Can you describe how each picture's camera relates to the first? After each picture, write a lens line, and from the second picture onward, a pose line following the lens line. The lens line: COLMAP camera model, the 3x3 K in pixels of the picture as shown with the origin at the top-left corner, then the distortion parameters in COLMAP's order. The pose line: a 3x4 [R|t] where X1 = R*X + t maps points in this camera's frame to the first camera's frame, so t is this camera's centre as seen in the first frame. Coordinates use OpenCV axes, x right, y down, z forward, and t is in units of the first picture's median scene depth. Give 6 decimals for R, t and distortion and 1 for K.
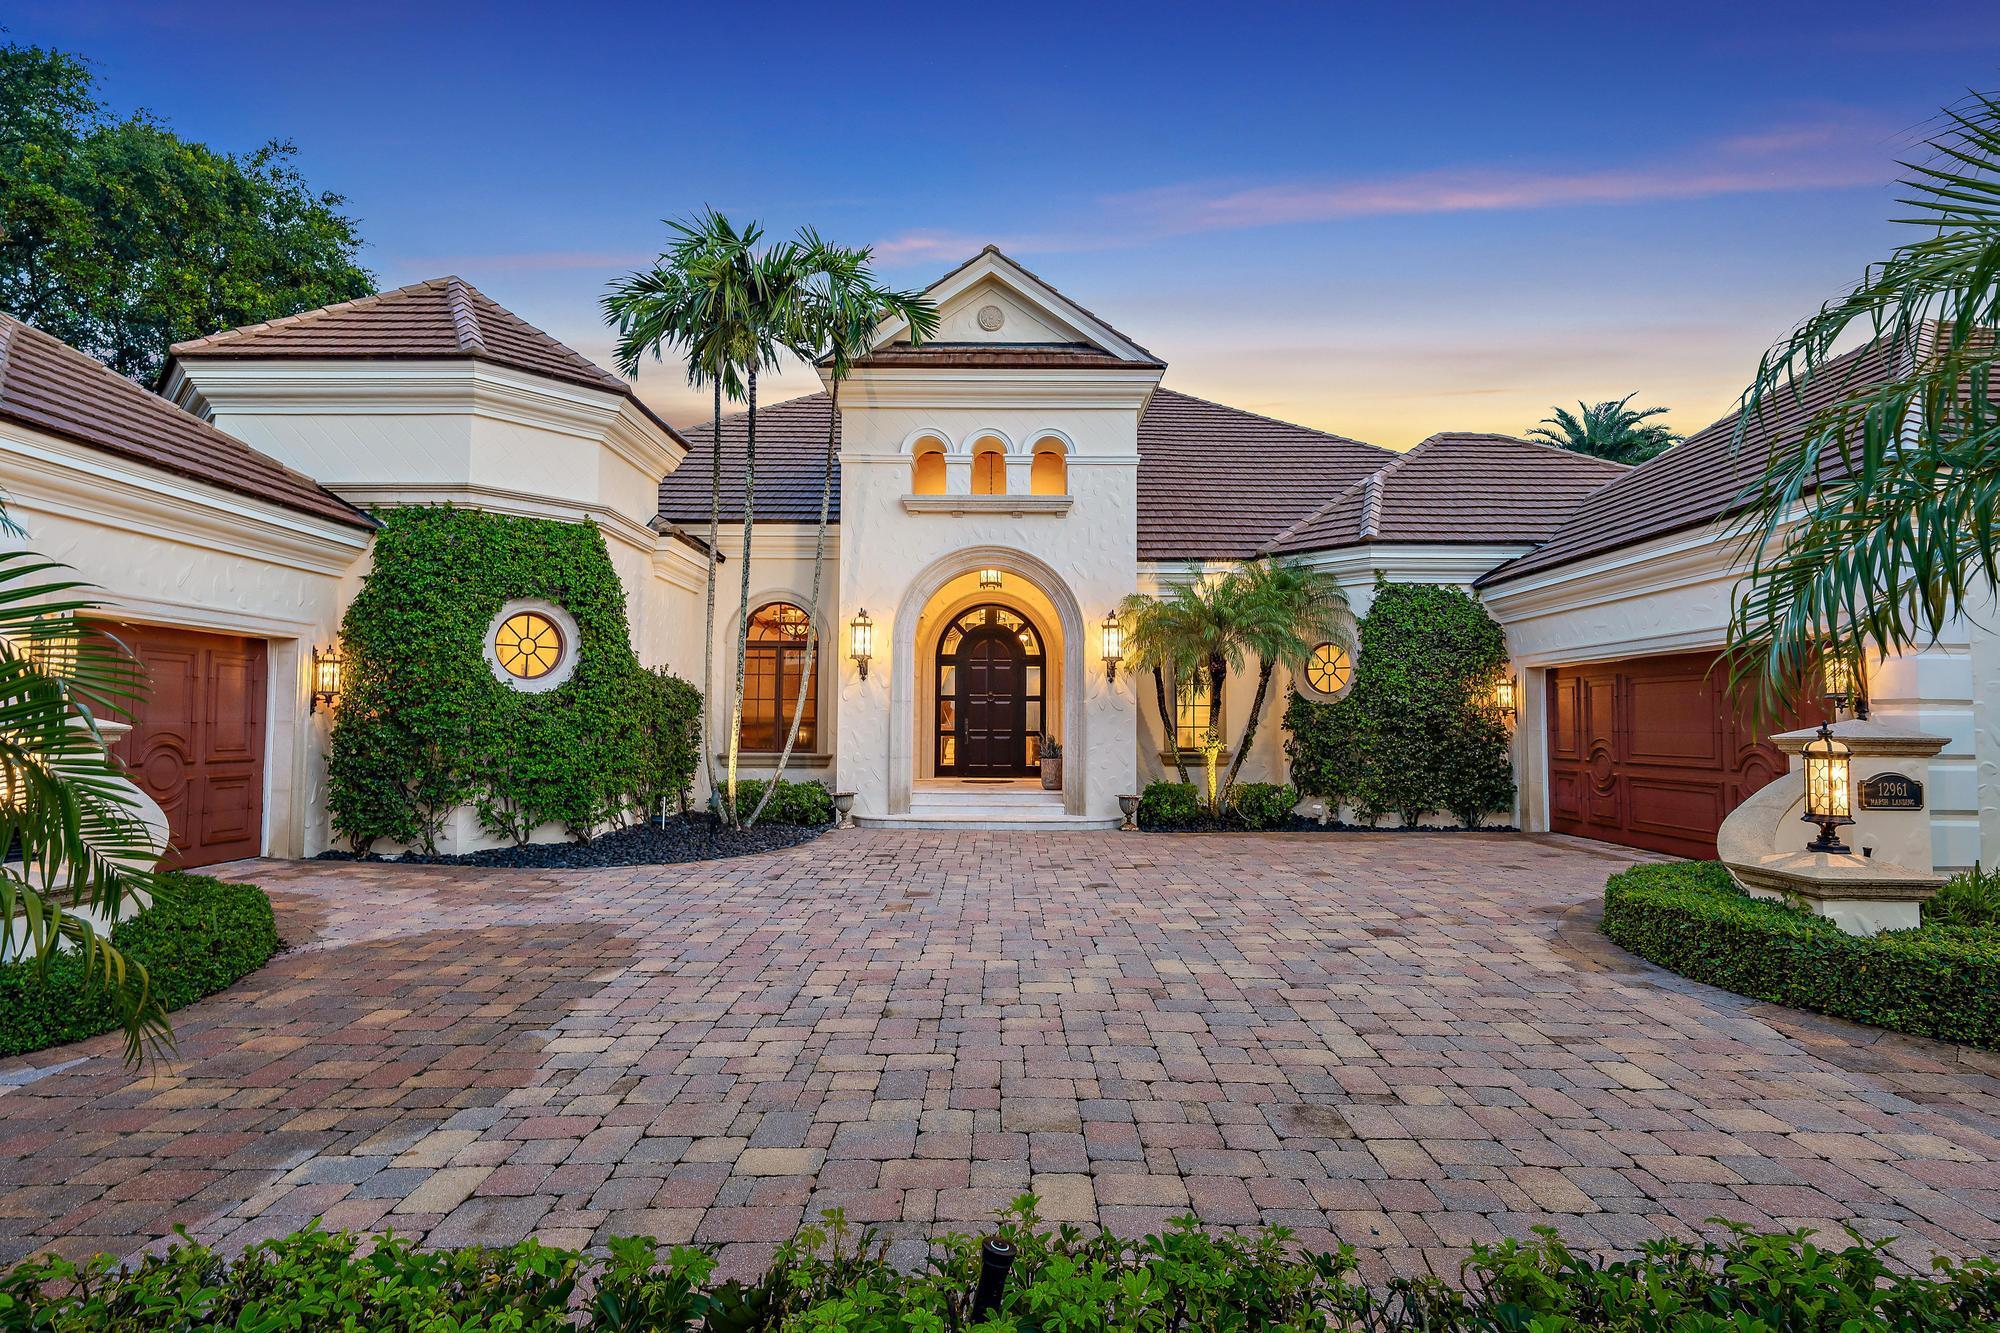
lens RADIAL K [[1006.1, 0, 1000.0], [0, 1006.1, 666.5], [0, 0, 1]] dist [-0.000209, -0.000233]
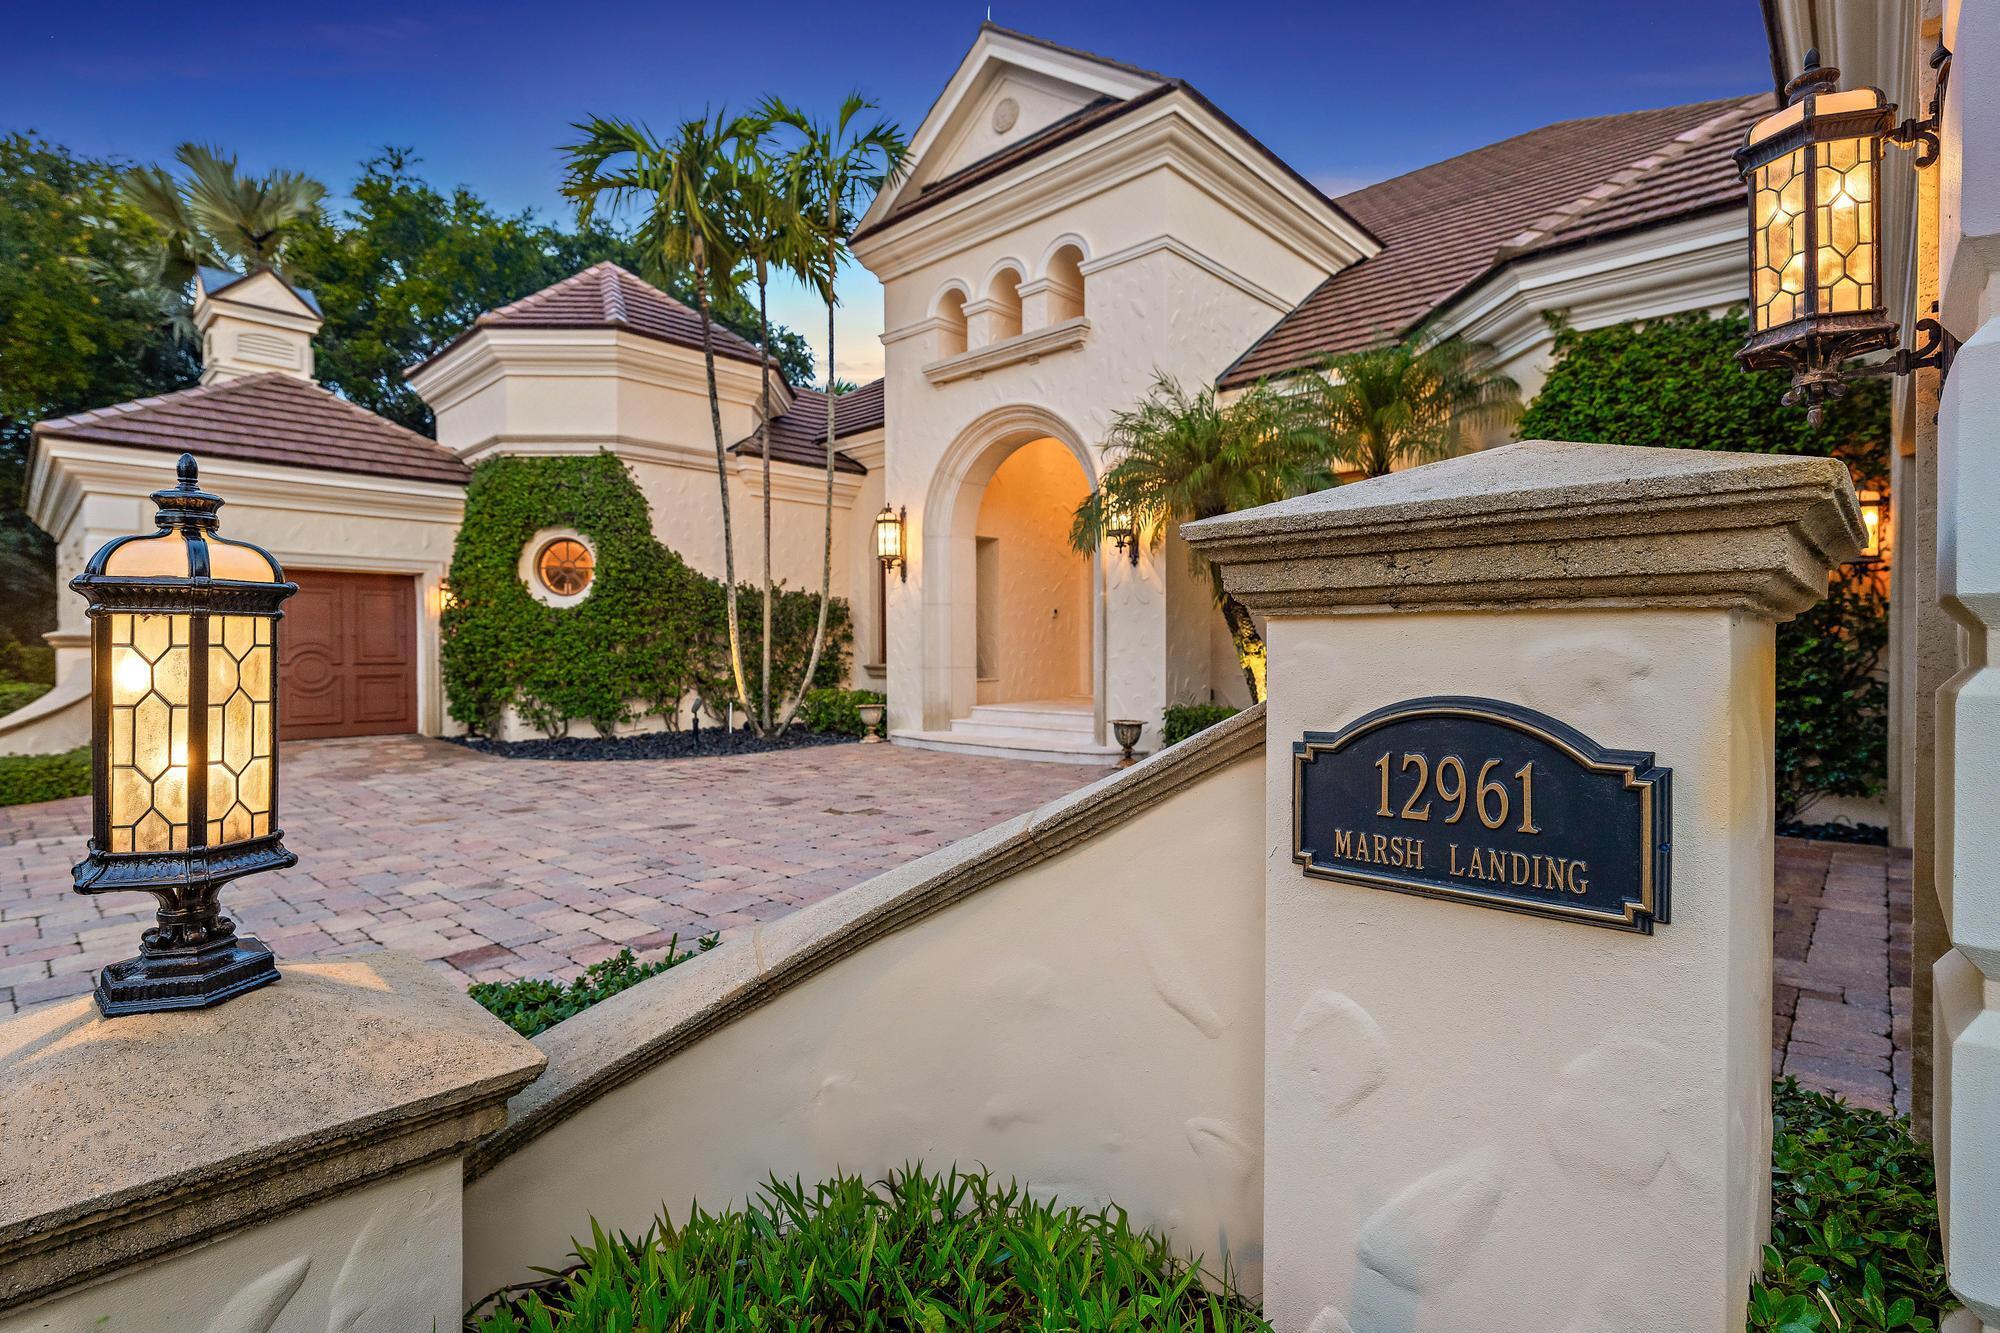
lens RADIAL K [[932.1, 0, 1000.0], [0, 932.1, 666.5], [0, 0, 1]] dist [0.001530, 0.000084]
pose [[0.722432, 0.002105, -0.691439, 0.618688], [0.049996, 0.997219, 0.055272, 0.056998], [0.689632, -0.074499, 0.720317, 0.541632]]
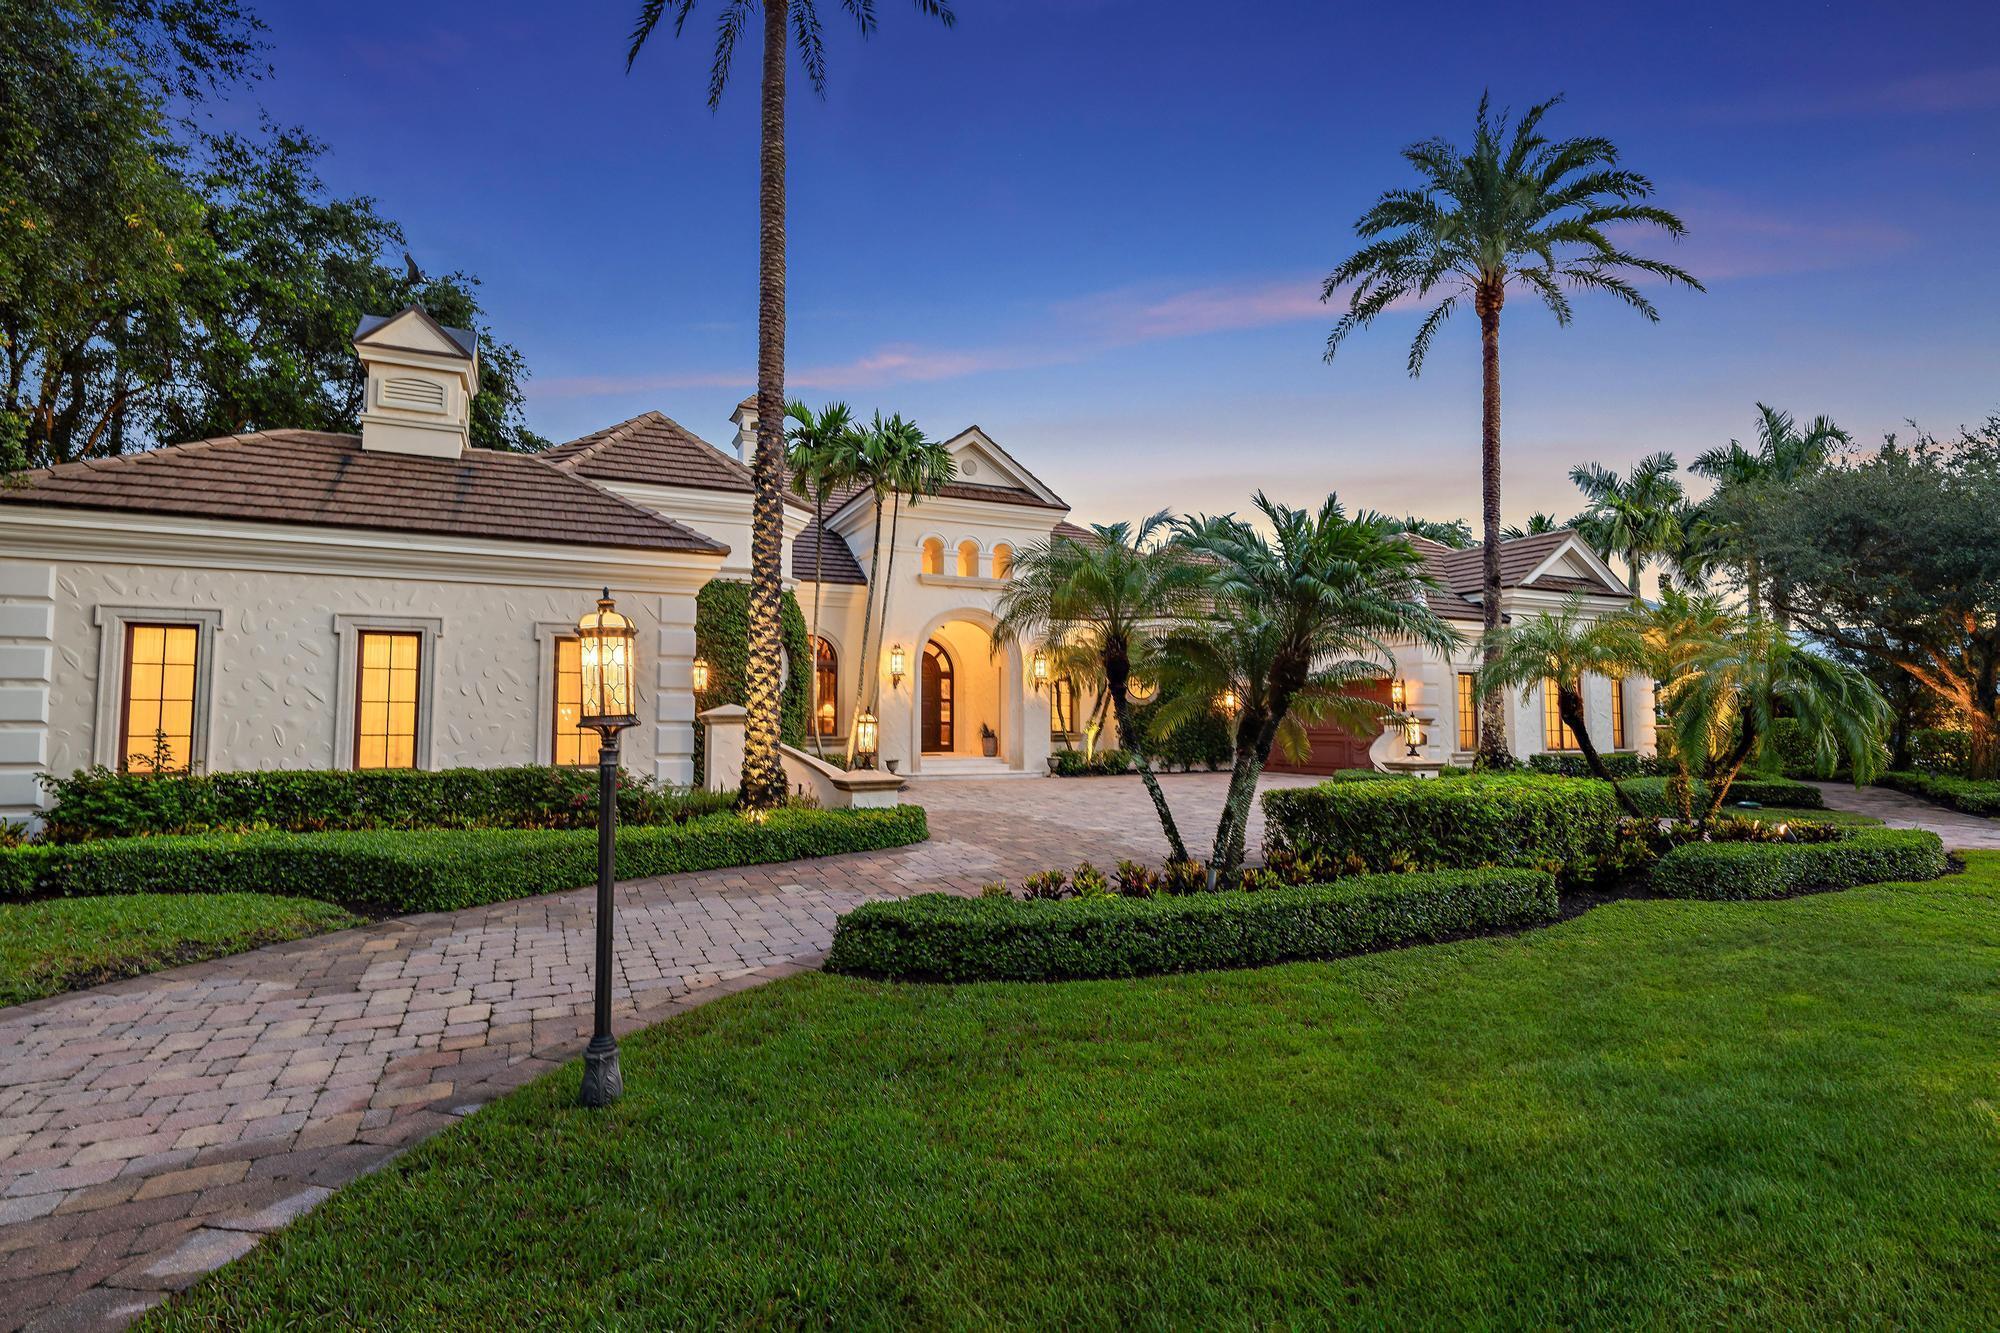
lens RADIAL K [[1006.1, 0, 1000.0], [0, 1006.1, 666.5], [0, 0, 1]] dist [-0.000209, -0.000233]
pose [[0.899961, 0.019667, 0.435526, -0.829325], [-0.021626, 0.999766, -0.000459, -0.030138], [-0.435433, -0.009005, 0.900176, -0.607556]]
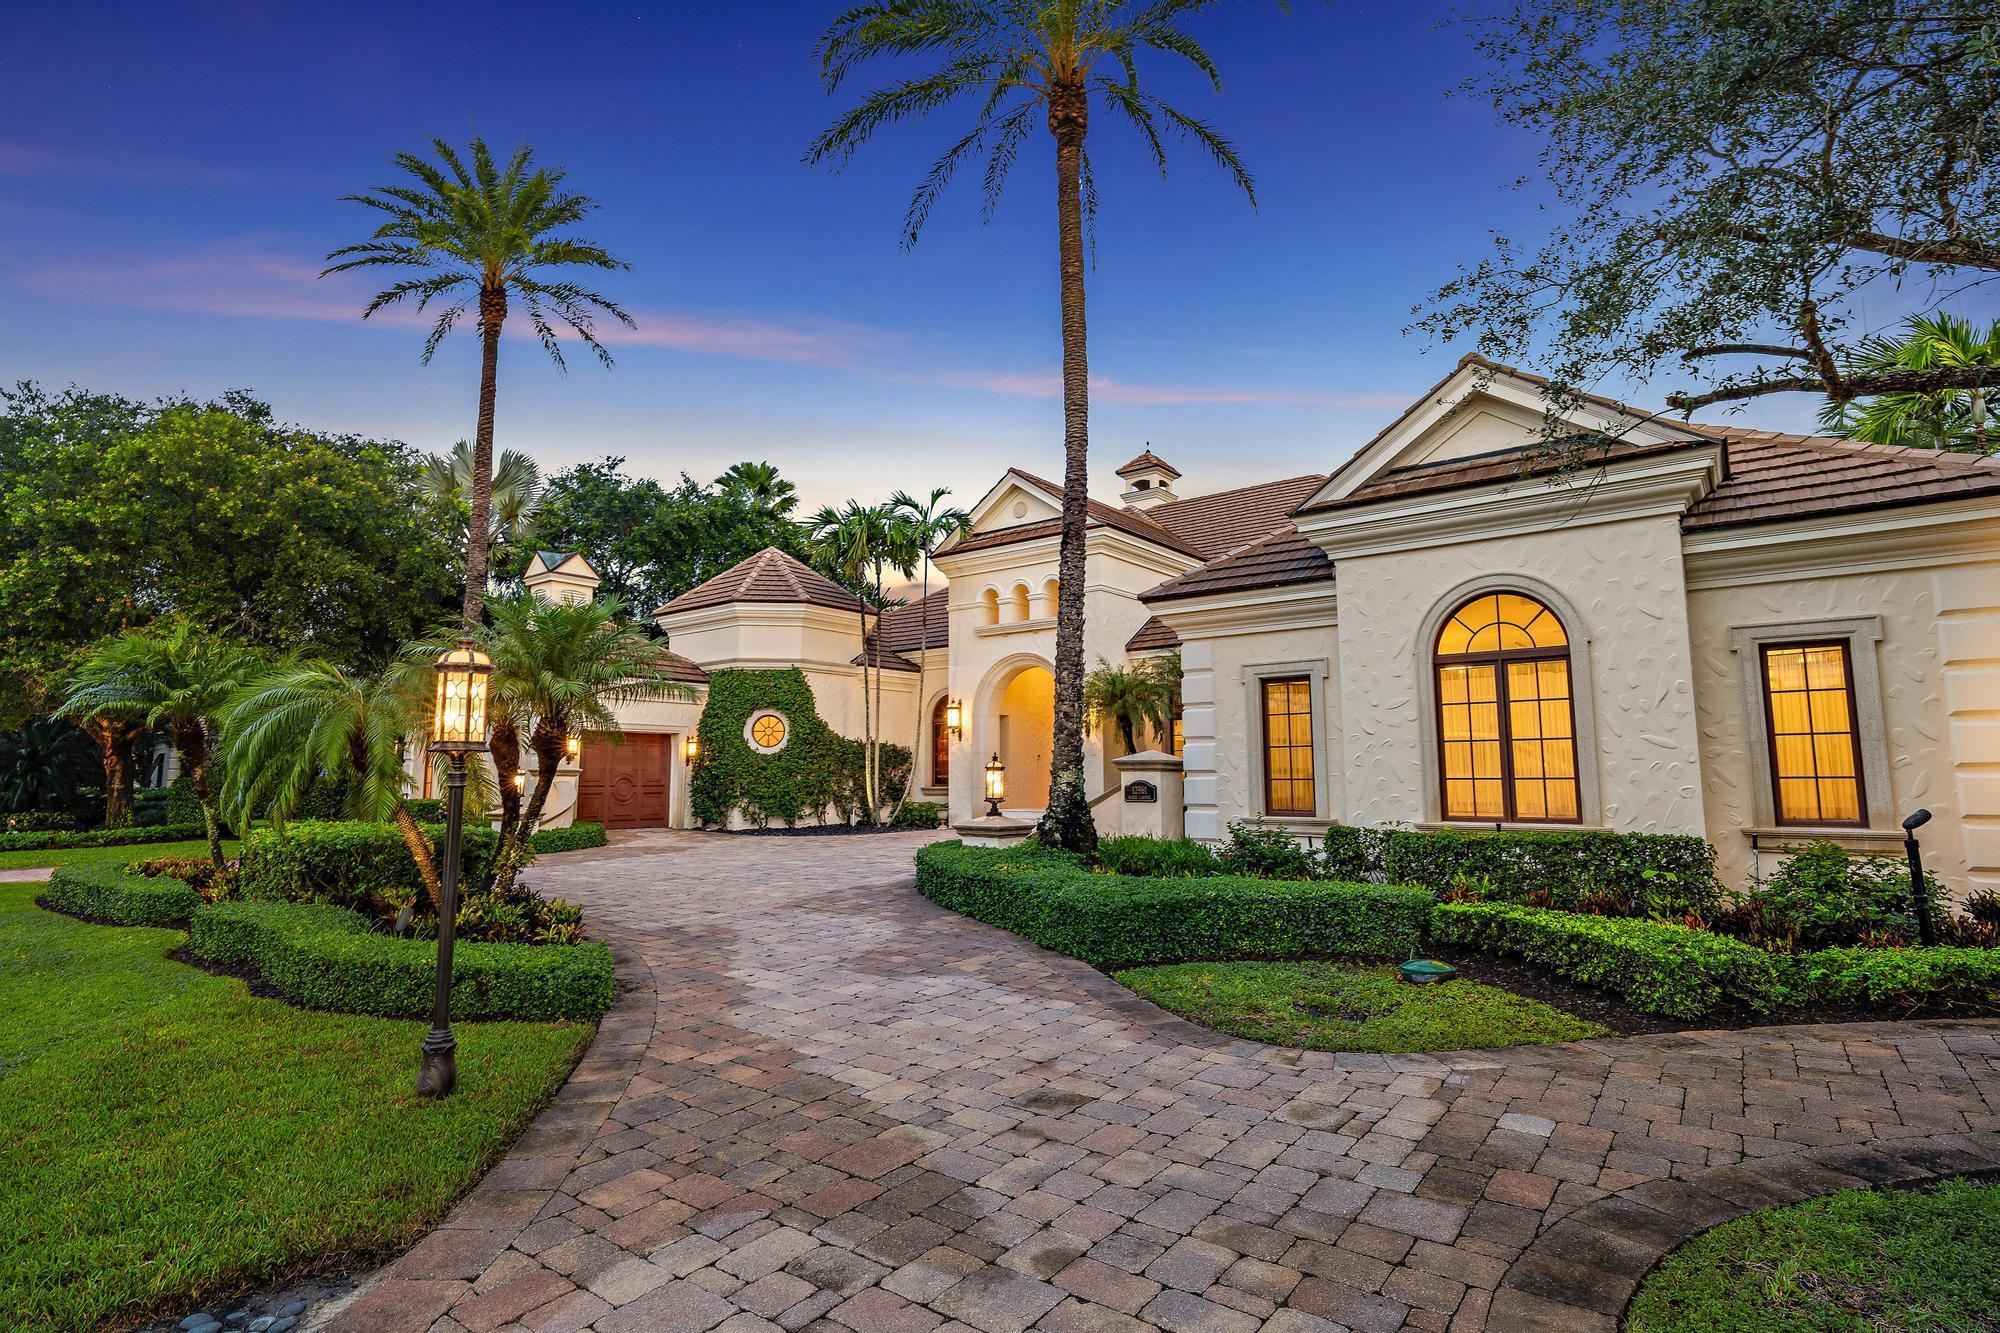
lens RADIAL K [[1048.4, 0, 1000.0], [0, 1048.4, 666.5], [0, 0, 1]] dist [0.038504, -0.000021]
pose [[0.779164, -0.077731, -0.621982, 1.213476], [0.044738, 0.996647, -0.068510, 0.015553], [0.625222, 0.025554, 0.780028, -0.377435]]
